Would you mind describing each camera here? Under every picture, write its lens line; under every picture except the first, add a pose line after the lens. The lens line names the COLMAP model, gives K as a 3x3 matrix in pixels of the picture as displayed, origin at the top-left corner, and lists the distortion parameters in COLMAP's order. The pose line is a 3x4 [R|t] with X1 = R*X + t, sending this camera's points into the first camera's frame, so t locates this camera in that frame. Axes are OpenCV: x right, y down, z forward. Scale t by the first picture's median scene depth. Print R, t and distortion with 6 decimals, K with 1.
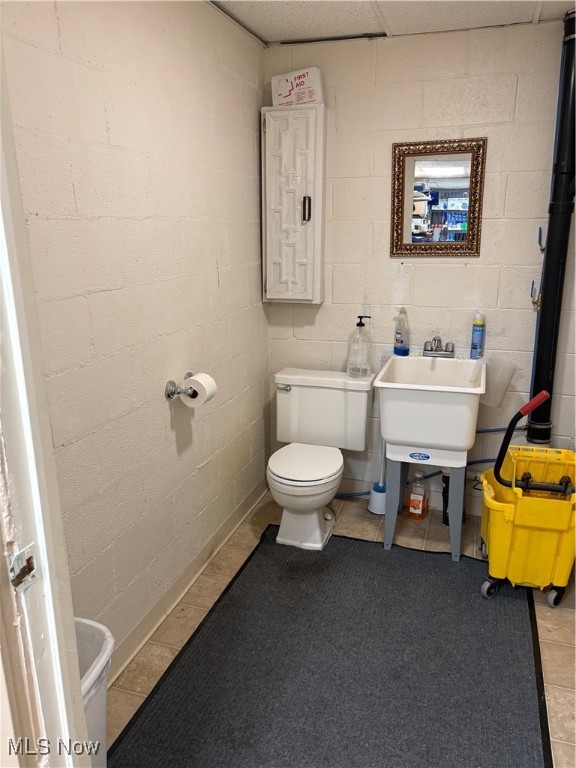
lens RADIAL K [[581.3, 0, 287.8], [0, 581.3, 383.5], [0, 0, 1]] dist [0.033822, 0.000279]
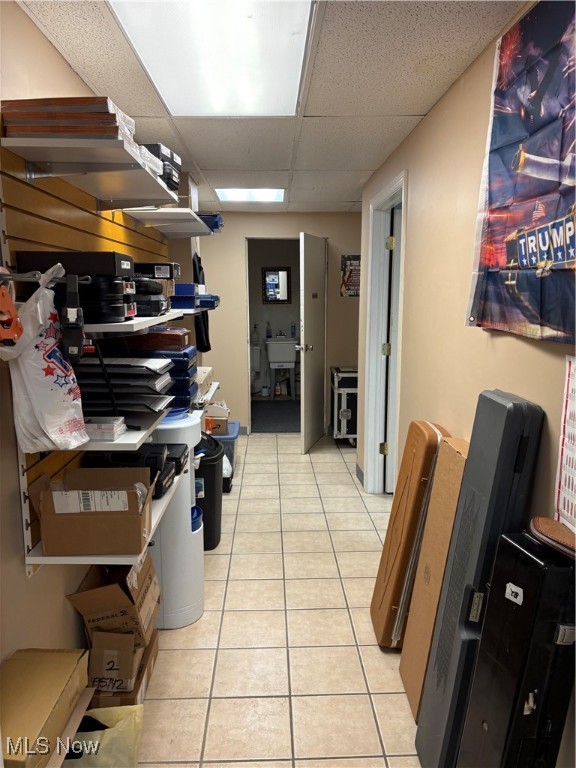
lens RADIAL K [[581.3, 0, 288.3], [0, 581.3, 384.6], [0, 0, 1]] dist [0.033822, 0.000279]
pose [[0.939957, -0.060224, 0.335938, -0.718866], [0.097479, 0.990679, -0.095146, 0.477630], [-0.327077, 0.122180, 0.937066, -1.755475]]
